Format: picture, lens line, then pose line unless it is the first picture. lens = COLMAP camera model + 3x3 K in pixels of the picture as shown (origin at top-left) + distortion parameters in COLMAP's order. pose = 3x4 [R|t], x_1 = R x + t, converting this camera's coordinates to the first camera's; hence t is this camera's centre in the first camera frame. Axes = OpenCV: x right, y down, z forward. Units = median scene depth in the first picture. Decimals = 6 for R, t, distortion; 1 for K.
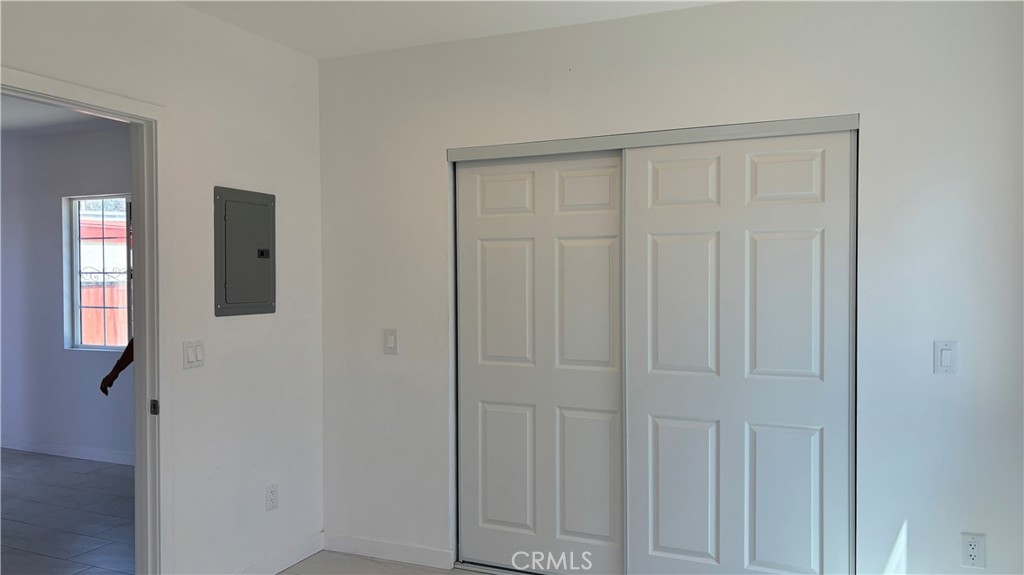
lens RADIAL K [[771.8, 0, 506.1], [0, 771.8, 283.0], [0, 0, 1]] dist [0.054378, -0.073402]
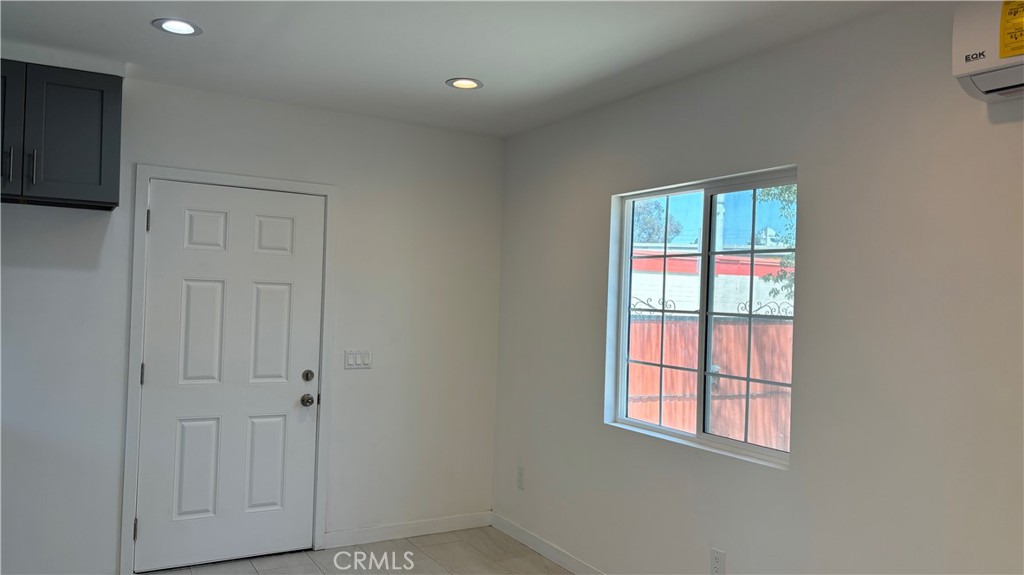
lens RADIAL K [[771.8, 0, 502.2], [0, 771.8, 291.1], [0, 0, 1]] dist [0.054378, -0.073402]
pose [[0.789759, 0.029141, -0.612725, -0.233346], [-0.051929, 0.998461, -0.019447, -0.010754], [0.611216, 0.047177, 0.790057, 0.419303]]
